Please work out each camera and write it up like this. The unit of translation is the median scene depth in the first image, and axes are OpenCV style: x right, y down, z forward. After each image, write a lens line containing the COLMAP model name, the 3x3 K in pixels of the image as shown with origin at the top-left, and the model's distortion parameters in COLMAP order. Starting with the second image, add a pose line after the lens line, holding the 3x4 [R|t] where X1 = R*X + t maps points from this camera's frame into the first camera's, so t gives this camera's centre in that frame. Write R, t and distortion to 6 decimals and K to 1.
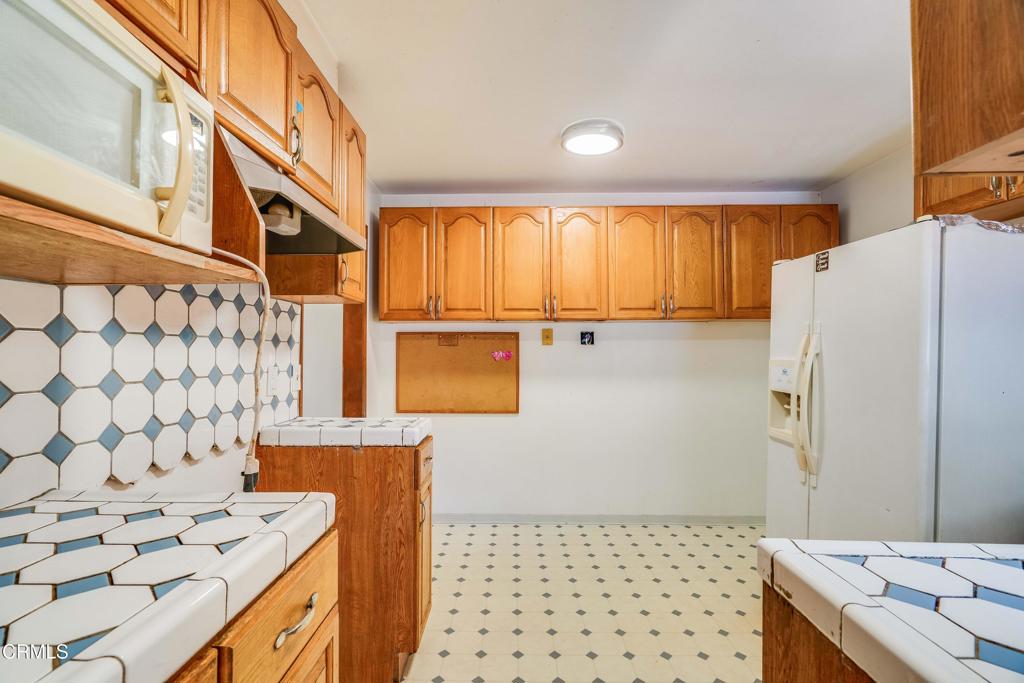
lens RADIAL K [[471.7, 0, 505.8], [0, 471.7, 343.2], [0, 0, 1]] dist [-0.002503, 0.001098]
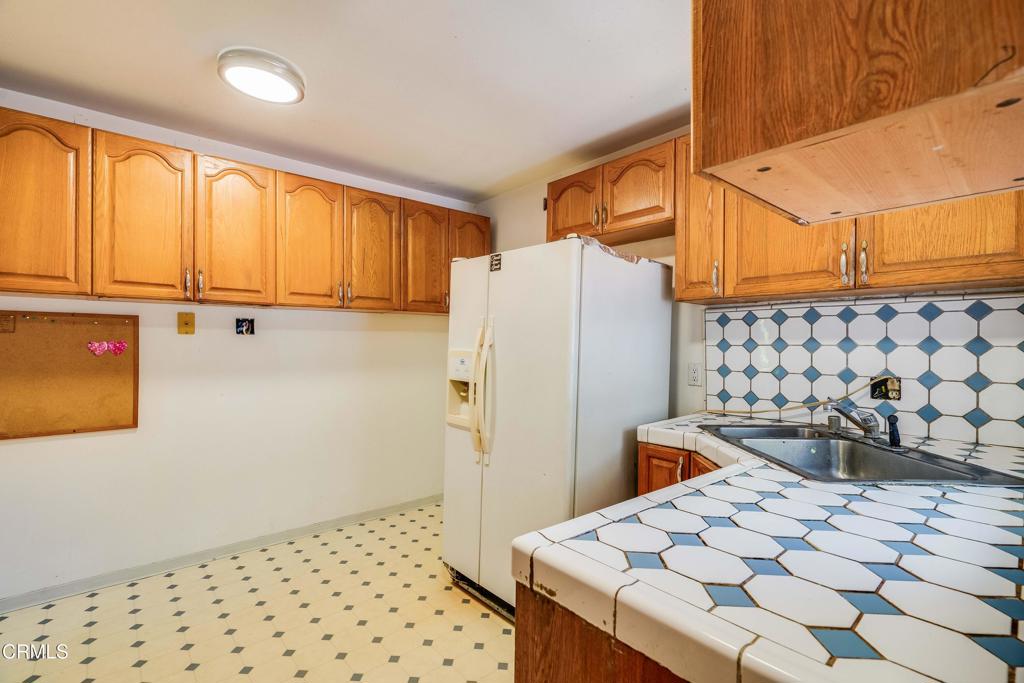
lens RADIAL K [[471.7, 0, 520.8], [0, 471.7, 343.9], [0, 0, 1]] dist [-0.002503, 0.001098]
pose [[0.743219, 0.002791, 0.669042, -0.024870], [-0.014185, 0.999832, 0.011587, 0.004473], [-0.668897, -0.018102, 0.743134, 0.091747]]
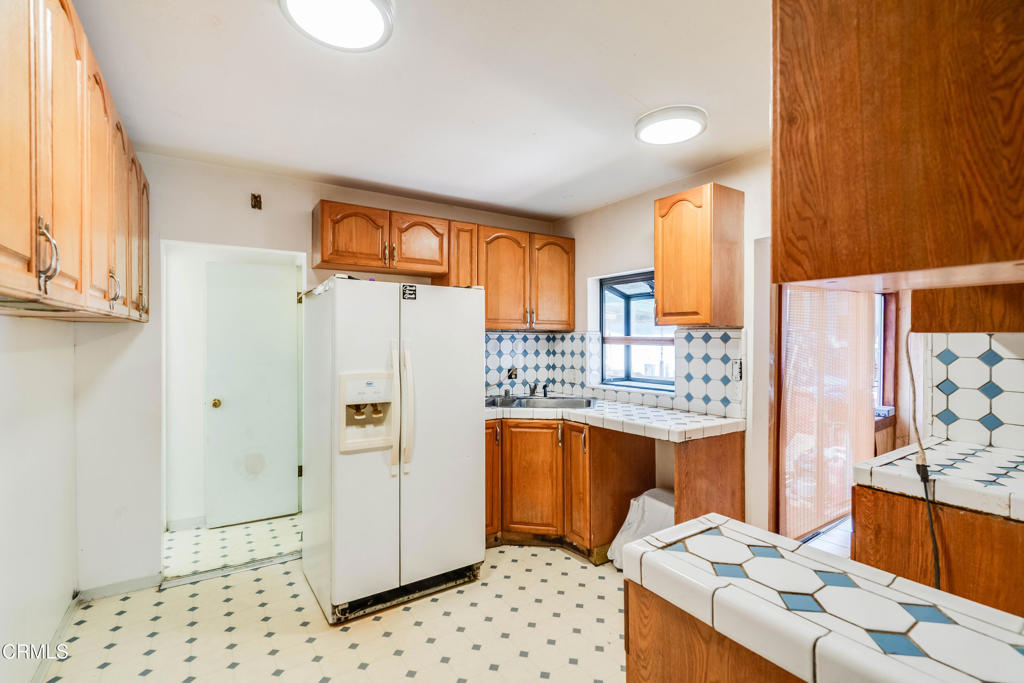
lens RADIAL K [[471.7, 0, 508.2], [0, 471.7, 336.8], [0, 0, 1]] dist [-0.002503, 0.001098]
pose [[-0.558849, -0.000237, 0.829270, -0.389924], [-0.012454, 0.999890, -0.008107, -0.034175], [-0.829176, -0.014858, -0.558790, 1.100241]]
